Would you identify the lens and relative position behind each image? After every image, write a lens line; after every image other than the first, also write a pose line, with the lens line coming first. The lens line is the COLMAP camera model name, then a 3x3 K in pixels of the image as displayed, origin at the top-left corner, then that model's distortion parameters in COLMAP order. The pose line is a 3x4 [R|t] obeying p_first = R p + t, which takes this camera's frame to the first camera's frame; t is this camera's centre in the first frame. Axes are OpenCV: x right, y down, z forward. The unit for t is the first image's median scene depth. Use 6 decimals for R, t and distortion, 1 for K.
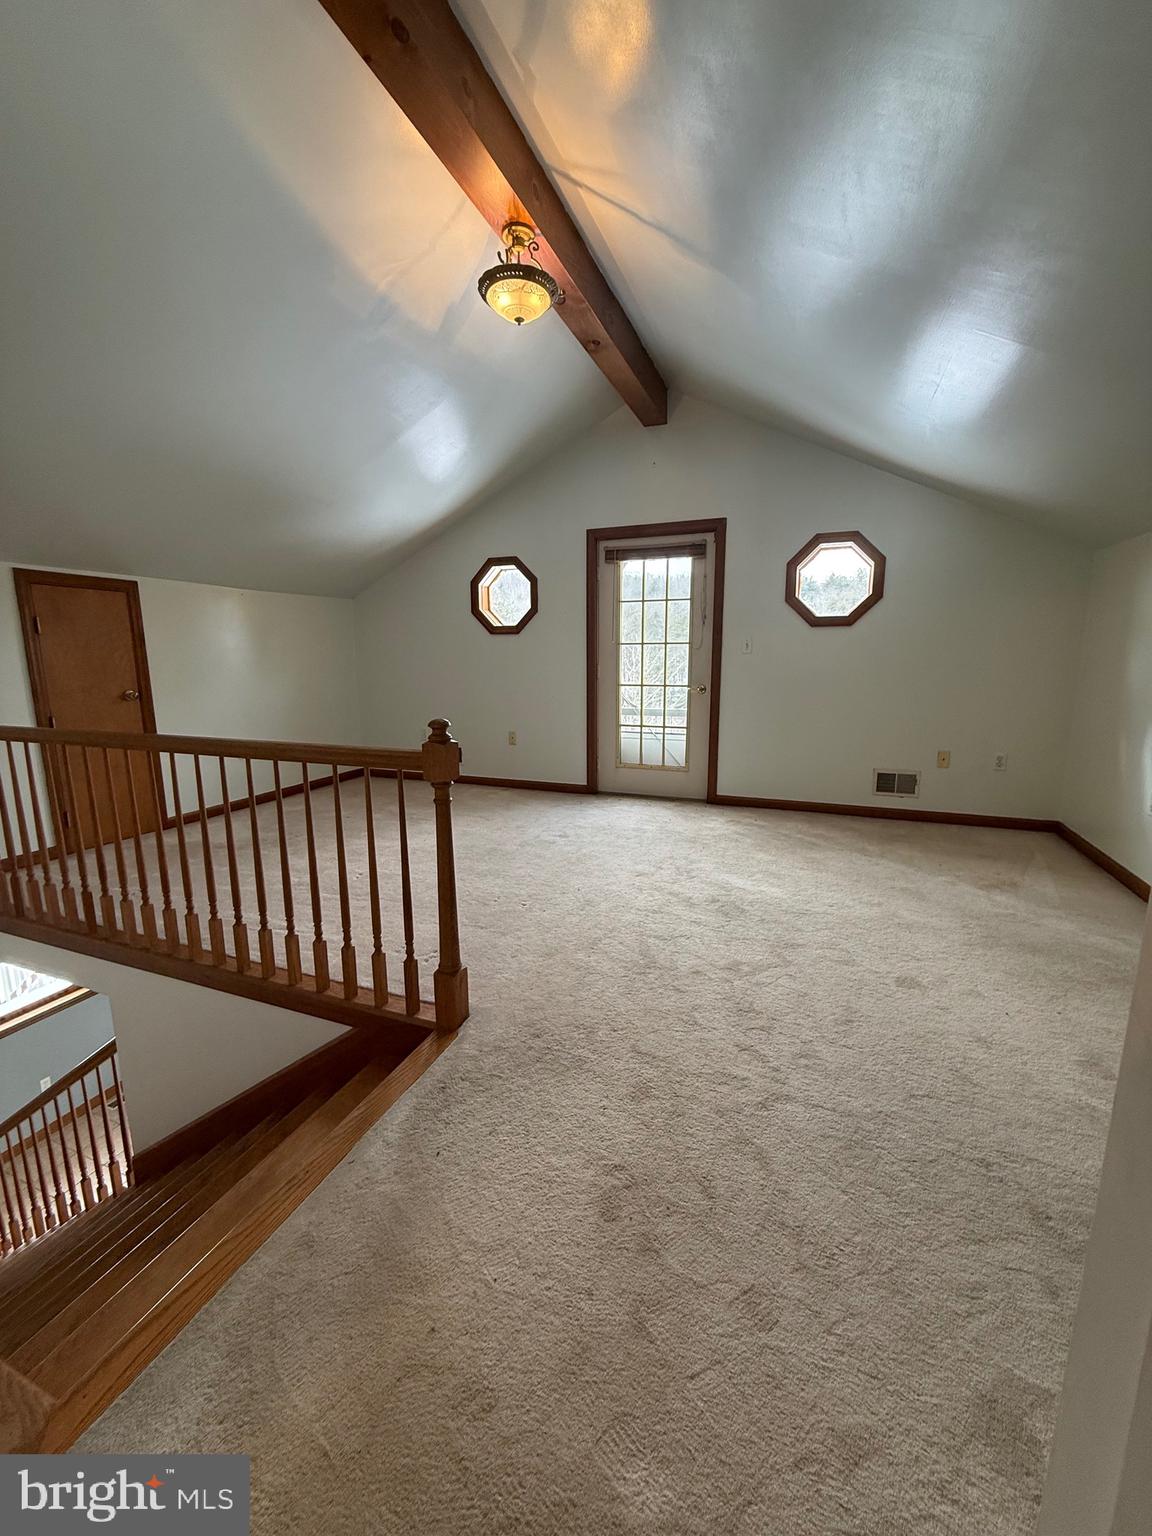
lens RADIAL K [[607.1, 0, 576.9], [0, 607.1, 766.4], [0, 0, 1]] dist [-0.001548, -0.000144]
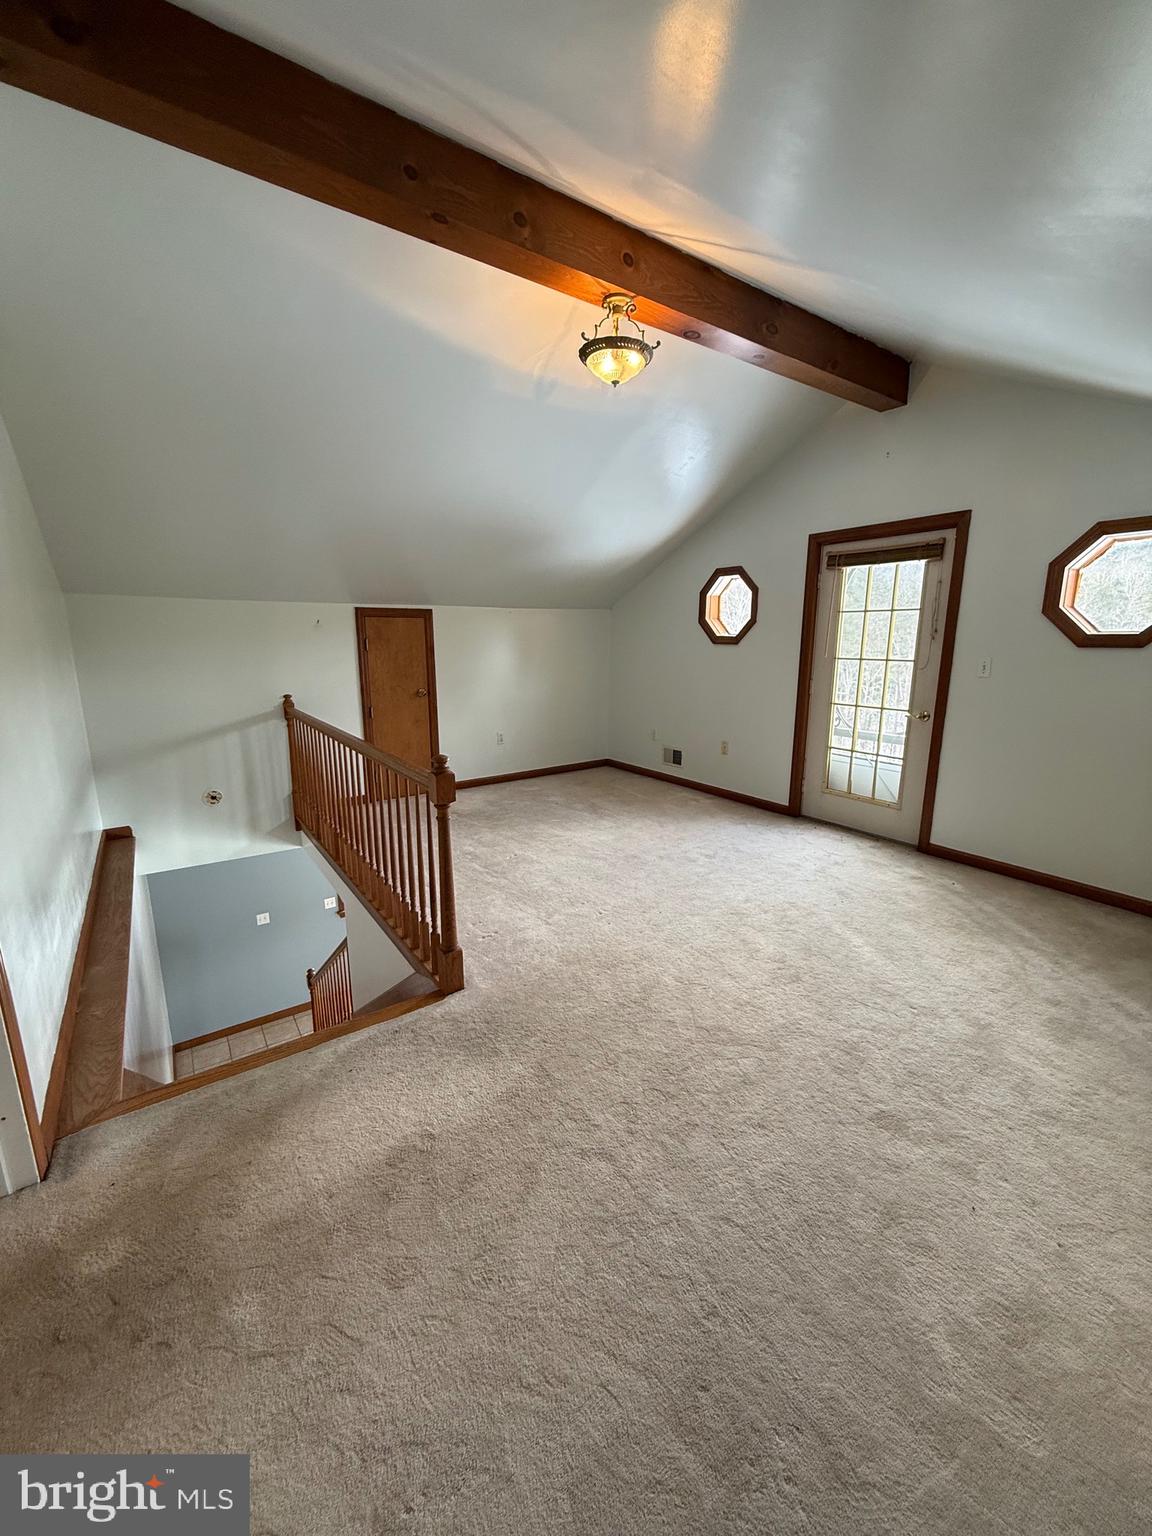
lens RADIAL K [[607.1, 0, 576.9], [0, 607.1, 766.4], [0, 0, 1]] dist [-0.001548, -0.000144]
pose [[0.831661, 0.120191, -0.542120, 0.281345], [-0.101677, 0.992749, 0.064116, -0.065819], [0.545895, 0.001799, 0.837851, 0.033280]]
